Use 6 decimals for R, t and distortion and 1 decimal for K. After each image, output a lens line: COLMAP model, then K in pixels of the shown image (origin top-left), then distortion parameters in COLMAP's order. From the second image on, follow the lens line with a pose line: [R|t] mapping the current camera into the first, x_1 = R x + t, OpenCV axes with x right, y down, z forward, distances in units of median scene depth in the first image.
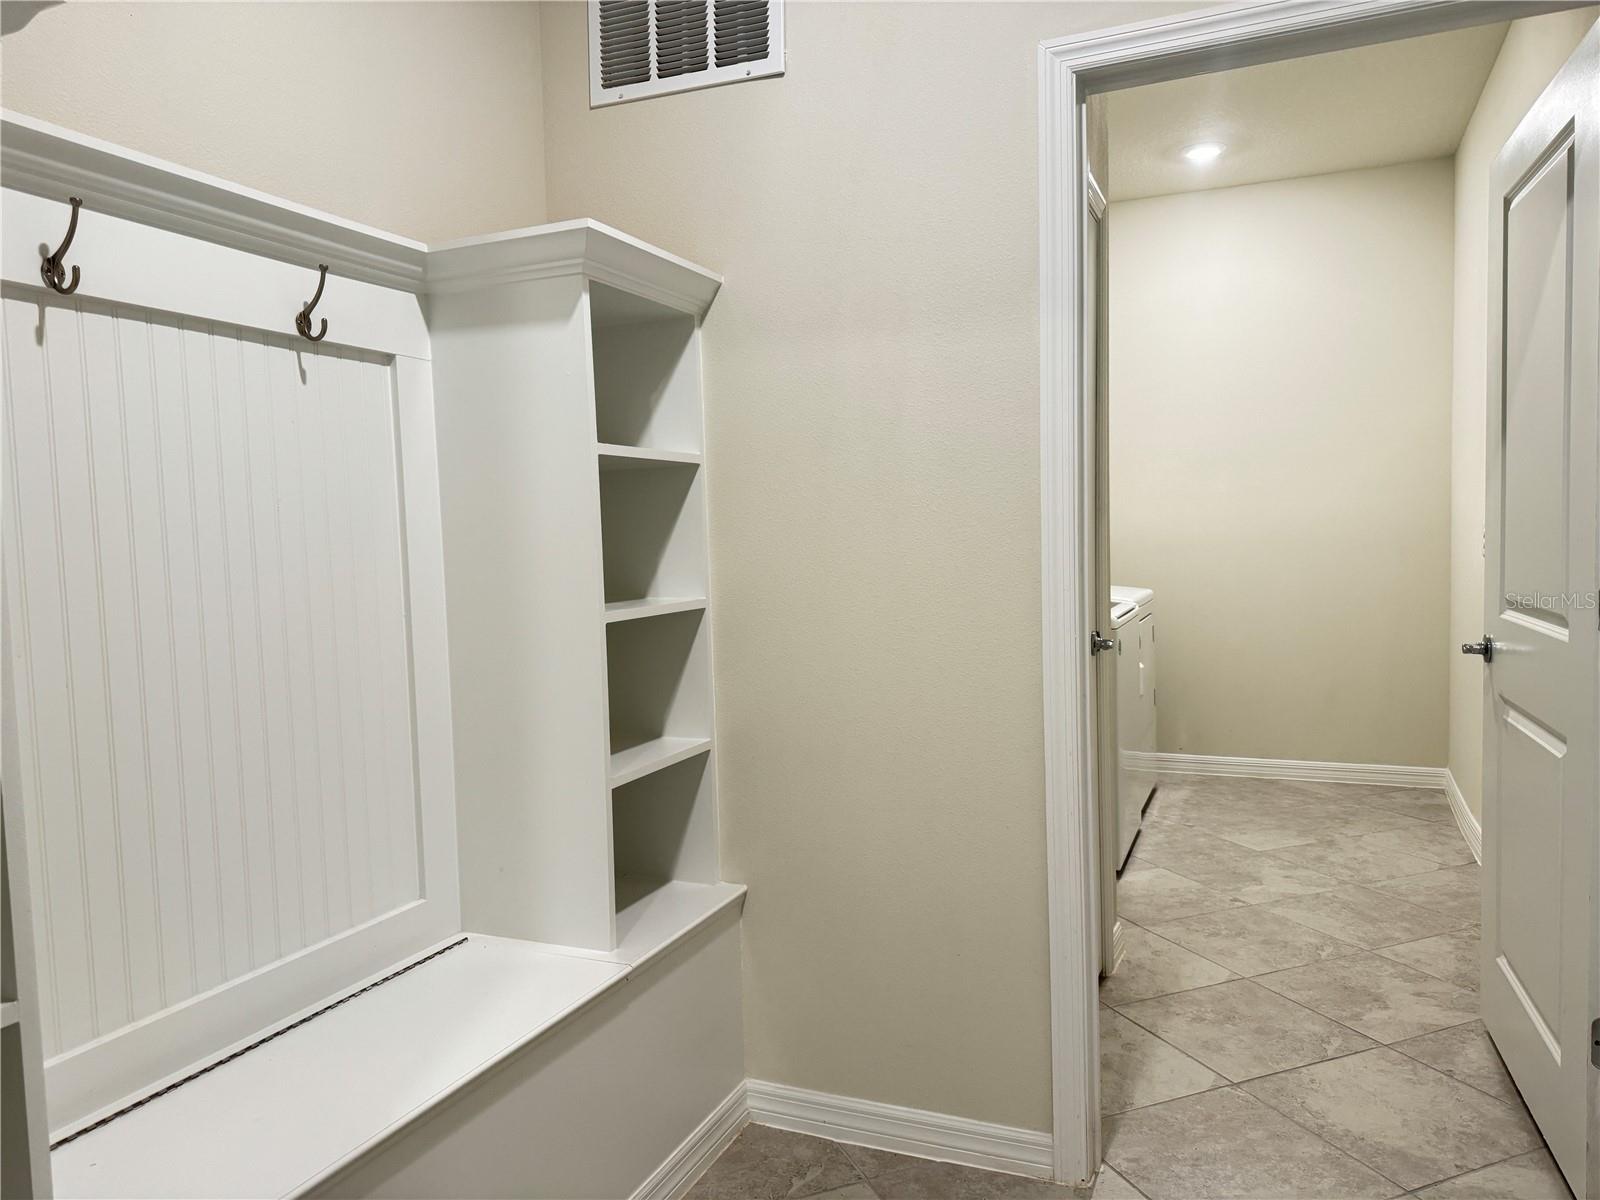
lens RADIAL K [[1119.8, 0, 808.5], [0, 1119.8, 597.0], [0, 0, 1]] dist [0.045696, -0.025564]
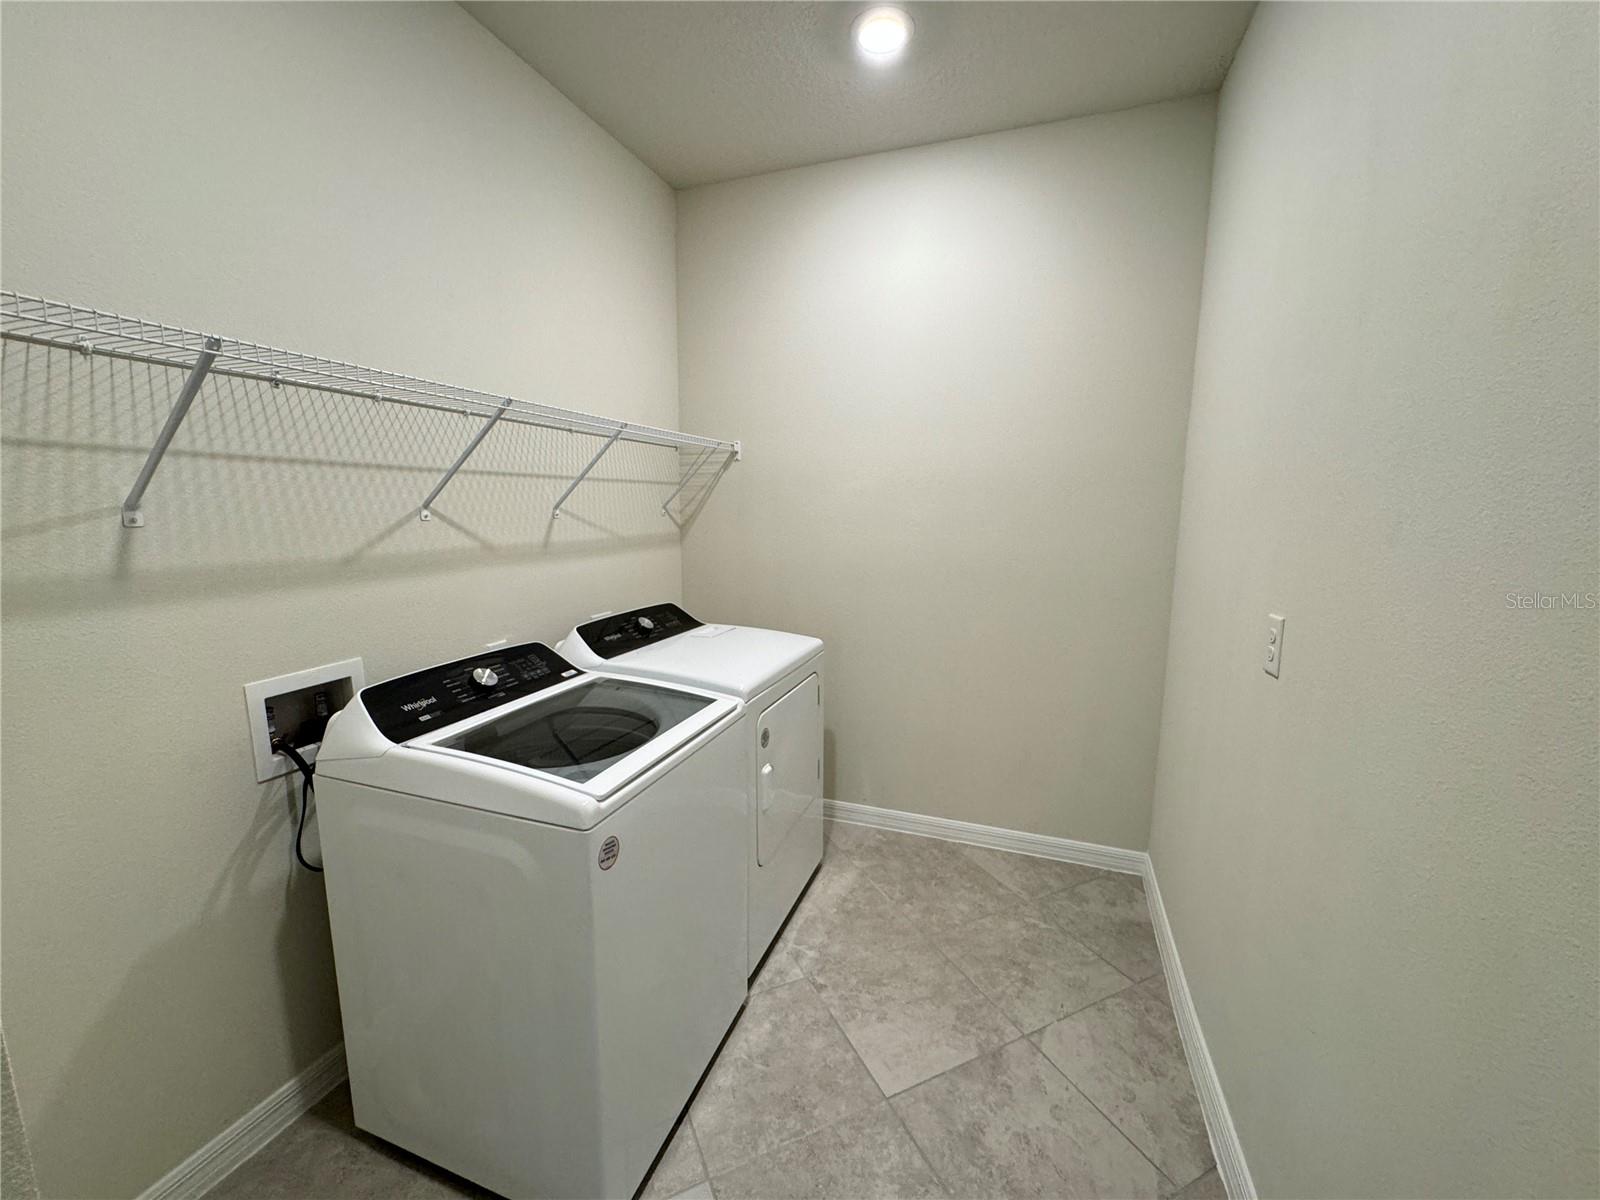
lens RADIAL K [[641.5, 0, 787.8], [0, 641.5, 603.7], [0, 0, 1]] dist [-0.001727, 0.000259]
pose [[0.998383, 0.026984, 0.050031, 0.294247], [-0.031276, 0.995709, 0.087095, -0.083343], [-0.047466, -0.088519, 0.994943, 0.615084]]
